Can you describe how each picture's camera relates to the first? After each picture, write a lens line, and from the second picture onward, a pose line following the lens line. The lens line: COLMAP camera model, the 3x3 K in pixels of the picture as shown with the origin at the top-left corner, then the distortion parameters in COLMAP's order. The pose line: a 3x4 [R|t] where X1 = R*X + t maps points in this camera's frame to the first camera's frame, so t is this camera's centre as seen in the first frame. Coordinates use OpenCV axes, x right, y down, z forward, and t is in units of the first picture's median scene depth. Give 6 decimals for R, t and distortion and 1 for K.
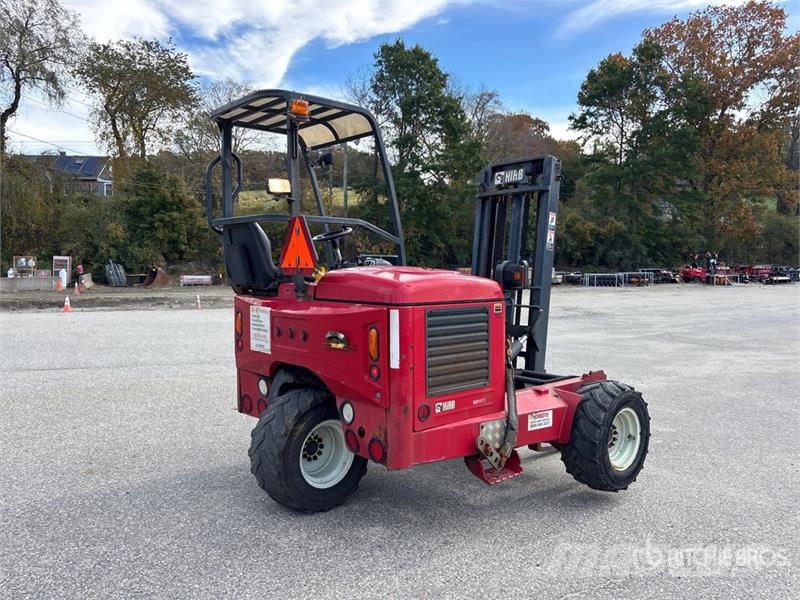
lens RADIAL K [[611.0, 0, 395.7], [0, 611.0, 294.9], [0, 0, 1]] dist [0.052310, -0.081693]
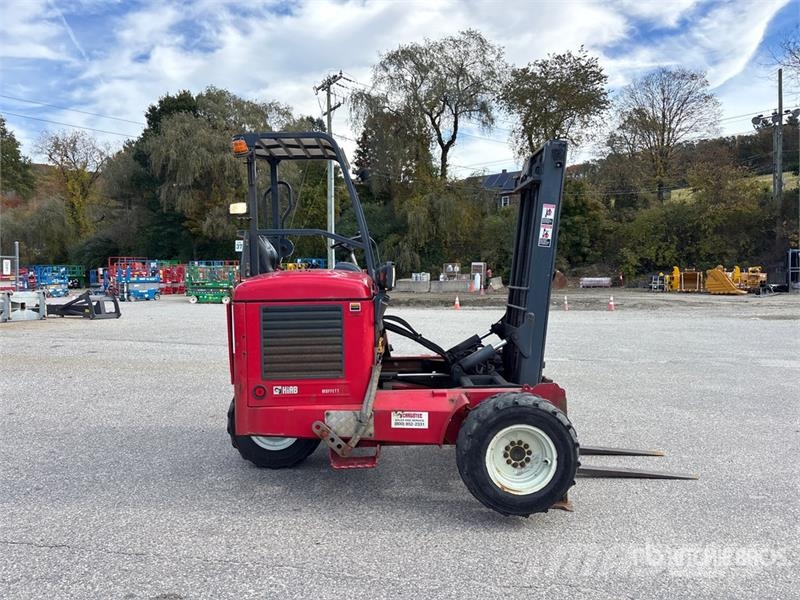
lens RADIAL K [[614.1, 0, 393.0], [0, 614.1, 297.8], [0, 0, 1]] dist [0.026133, -0.012668]
pose [[0.753976, 0.010139, -0.656823, 0.081224], [-0.009372, 0.999945, 0.004677, -0.000012], [0.656835, 0.002629, 0.754030, 0.020816]]
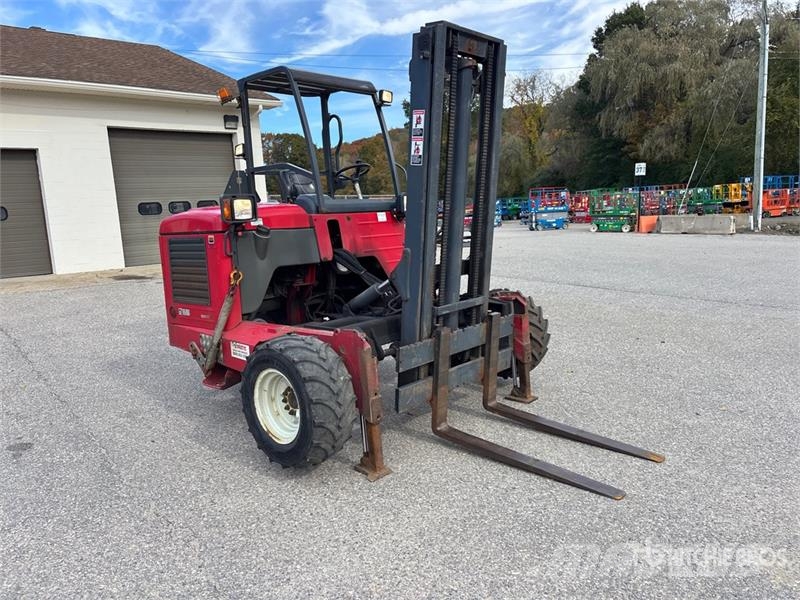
lens RADIAL K [[614.1, 0, 393.0], [0, 614.1, 297.8], [0, 0, 1]] dist [0.026133, -0.012668]
pose [[0.095664, 0.120257, -0.988123, 0.117933], [0.007292, 0.992564, 0.121503, -0.000693], [0.995387, -0.018829, 0.094076, 0.108039]]
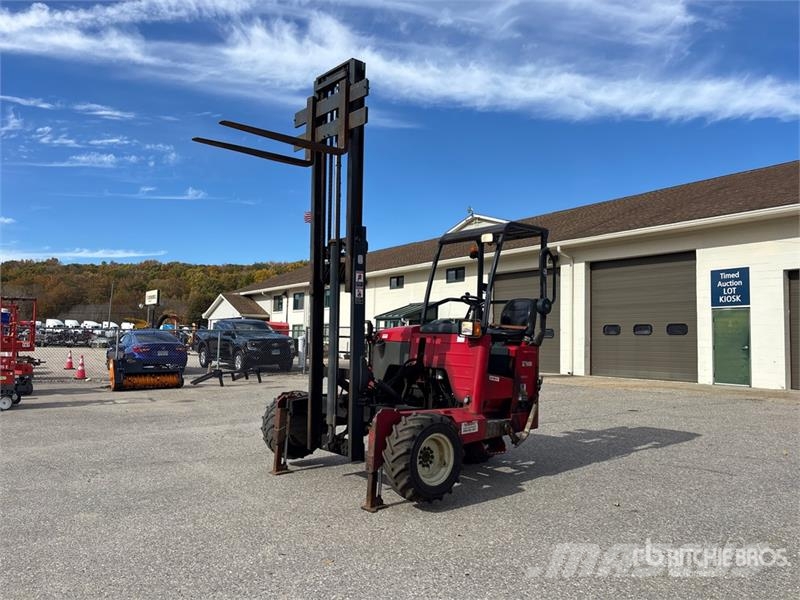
lens RADIAL K [[600.8, 0, 388.0], [0, 600.8, 301.0], [0, 0, 1]] dist [0.064053, -0.079378]
pose [[-0.998226, -0.025567, 0.053774, 0.002018], [-0.026494, 0.999511, -0.016612, -0.008338], [-0.053323, -0.018008, -0.998415, 0.265721]]
